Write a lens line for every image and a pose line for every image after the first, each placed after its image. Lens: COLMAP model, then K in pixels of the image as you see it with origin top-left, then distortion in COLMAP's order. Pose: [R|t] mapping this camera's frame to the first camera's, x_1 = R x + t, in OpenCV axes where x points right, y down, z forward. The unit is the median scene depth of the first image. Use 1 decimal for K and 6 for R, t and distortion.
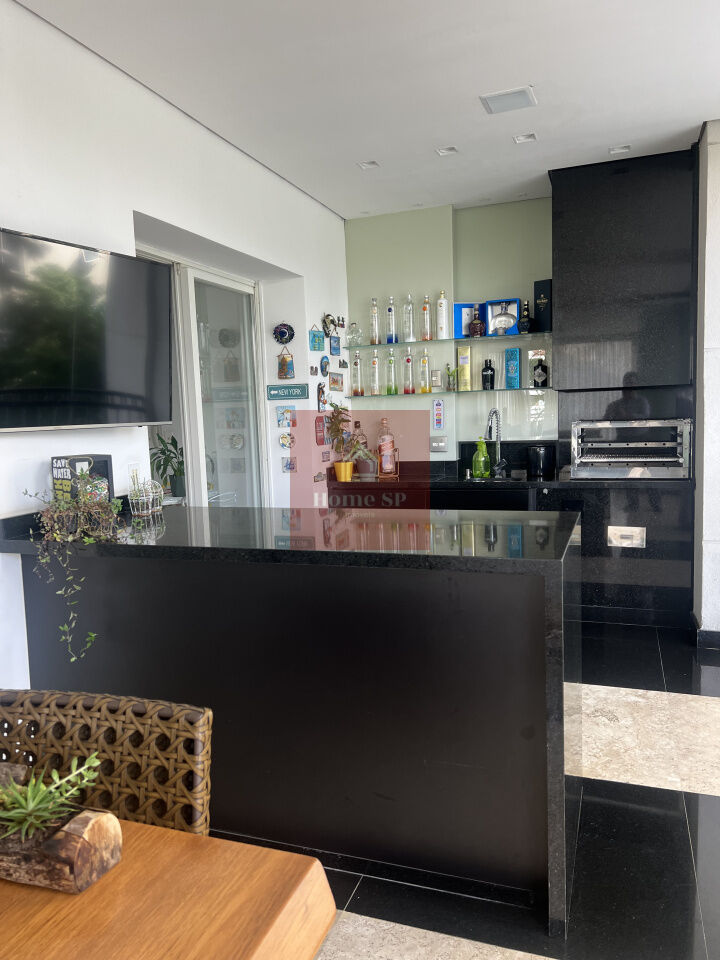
lens RADIAL K [[720.6, 0, 358.4], [0, 720.6, 480.2], [0, 0, 1]] dist [0.061370, -0.067181]
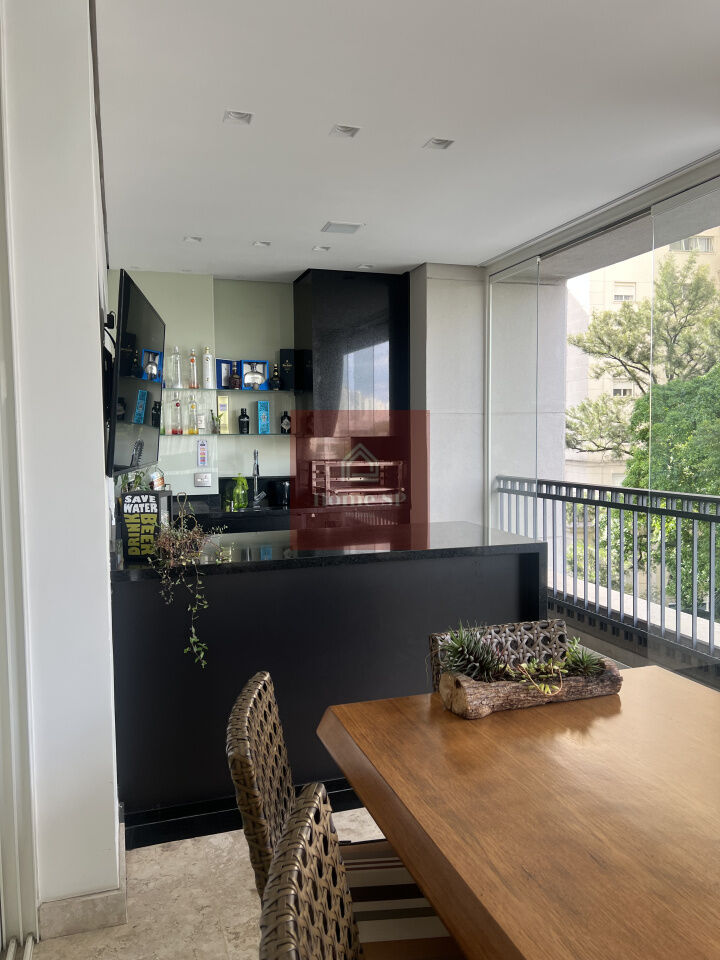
lens RADIAL K [[720.6, 0, 355.8], [0, 720.6, 481.6], [0, 0, 1]] dist [0.061370, -0.067181]
pose [[0.781250, -0.010628, 0.624127, -0.418606], [0.040450, 0.998616, -0.033629, 0.000810], [-0.622906, 0.051518, 0.780599, -0.034354]]
